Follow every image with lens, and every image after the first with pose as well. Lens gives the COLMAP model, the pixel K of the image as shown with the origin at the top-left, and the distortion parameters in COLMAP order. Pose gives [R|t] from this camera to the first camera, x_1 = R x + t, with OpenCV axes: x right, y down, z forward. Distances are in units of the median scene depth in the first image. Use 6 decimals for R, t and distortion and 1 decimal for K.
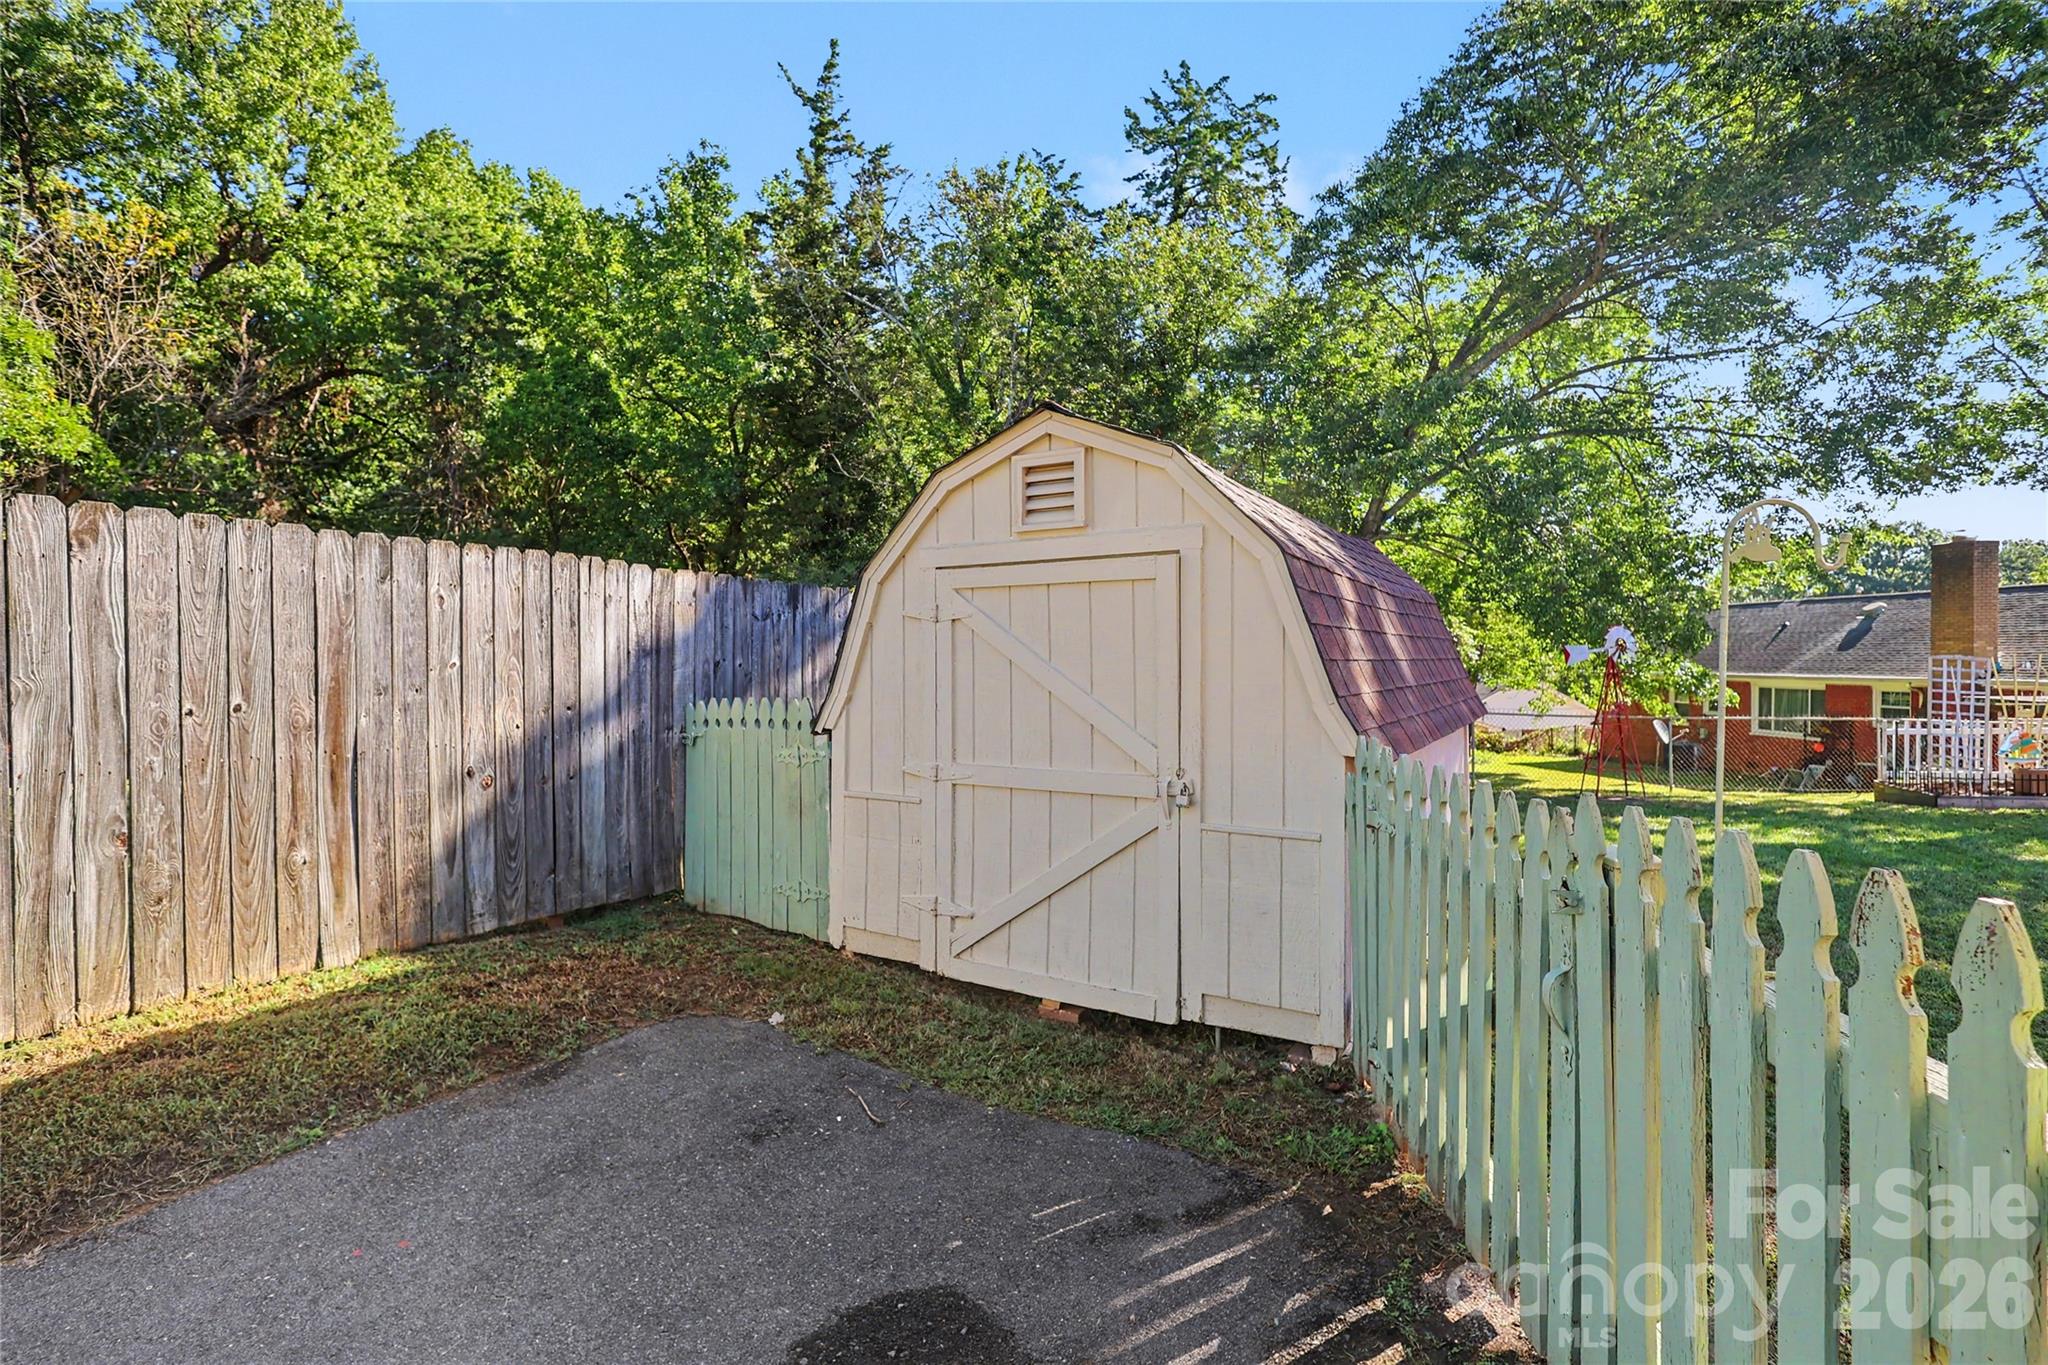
lens RADIAL K [[905.9, 0, 1065.8], [0, 905.9, 669.3], [0, 0, 1]] dist [-0.001104, 0.000410]
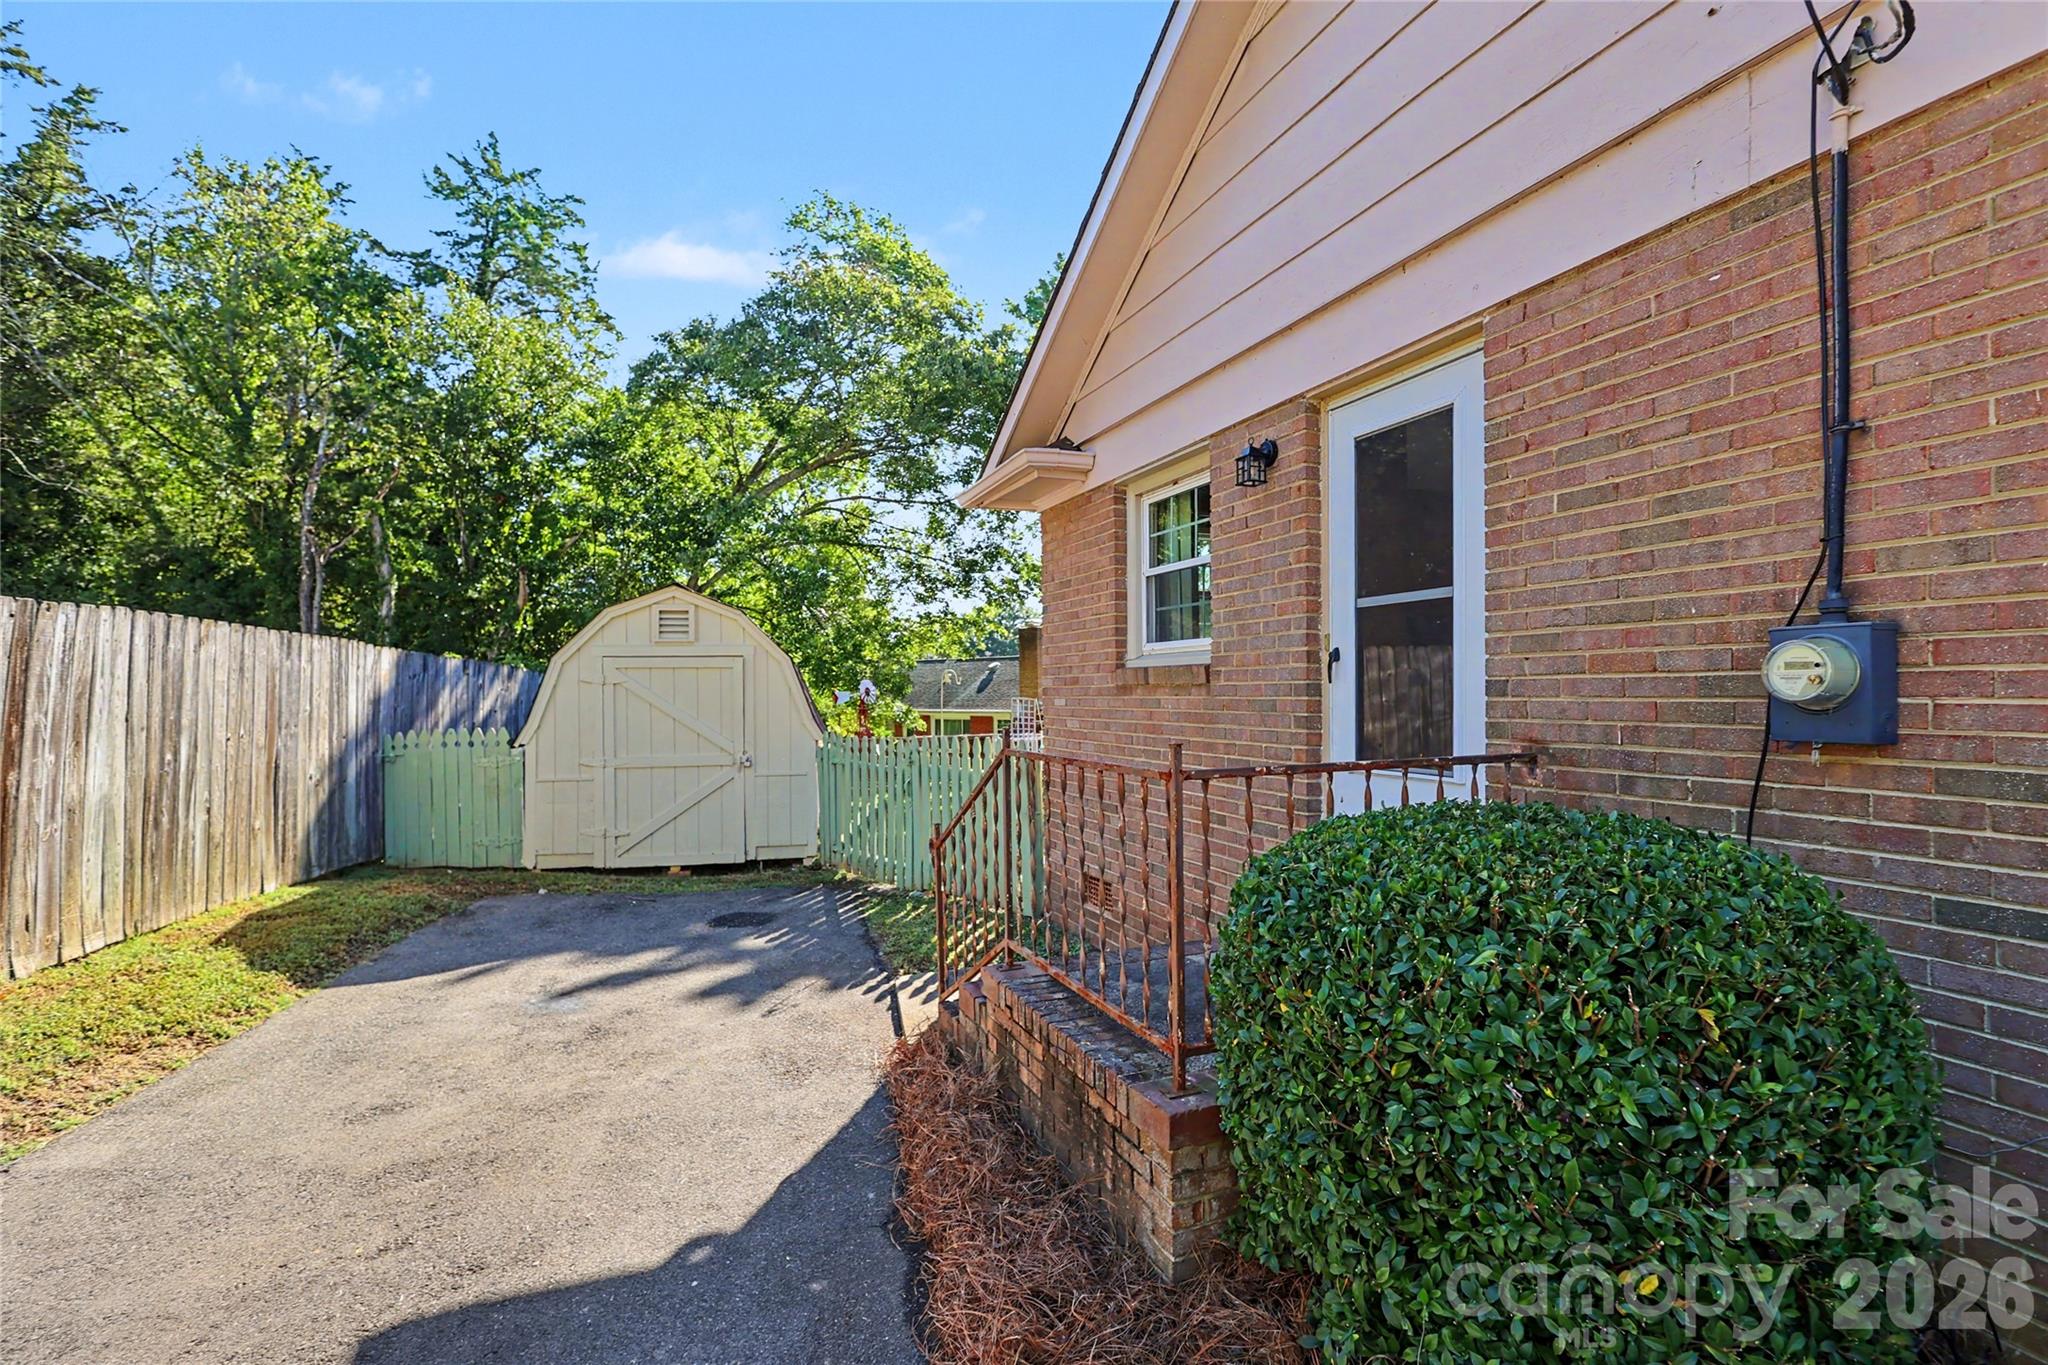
lens RADIAL K [[961.8, 0, 1023.9], [0, 961.8, 701.9], [0, 0, 1]] dist [-0.002791, -0.000944]
pose [[0.730816, -0.007712, 0.682531, -0.275085], [0.015030, 0.999876, -0.004796, 0.002314], [-0.682409, 0.013763, 0.730841, -0.341401]]
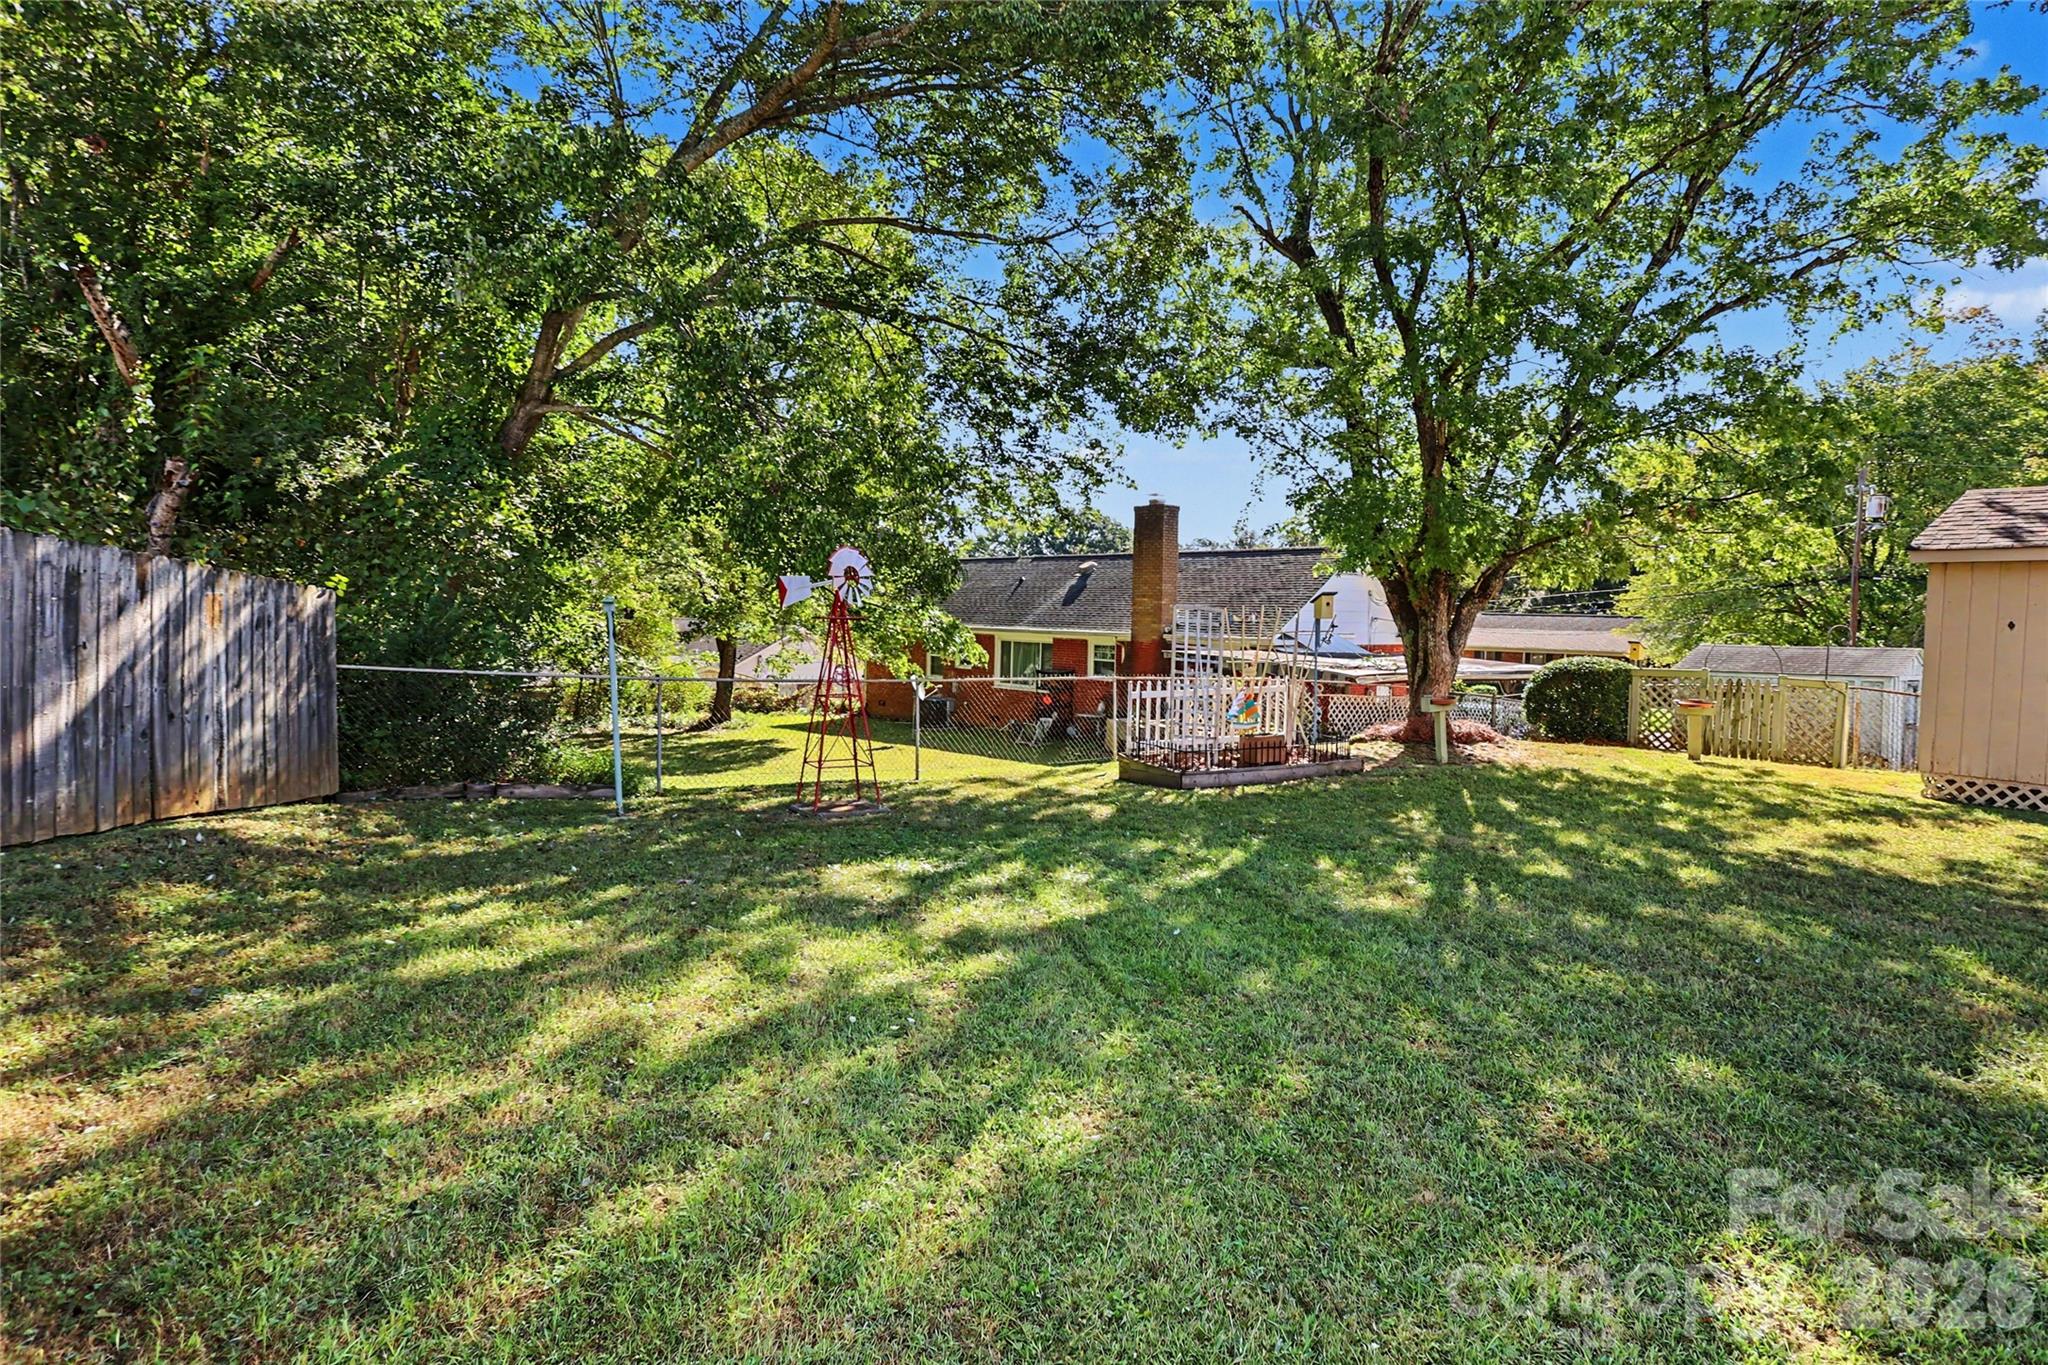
lens RADIAL K [[985.5, 0, 1026.8], [0, 985.5, 652.4], [0, 0, 1]] dist [-0.001532, 0.001732]
pose [[0.772924, -0.002543, 0.634494, 0.193773], [-0.017925, 0.999505, 0.025843, 0.006418], [-0.634246, -0.031348, 0.772496, 0.272627]]
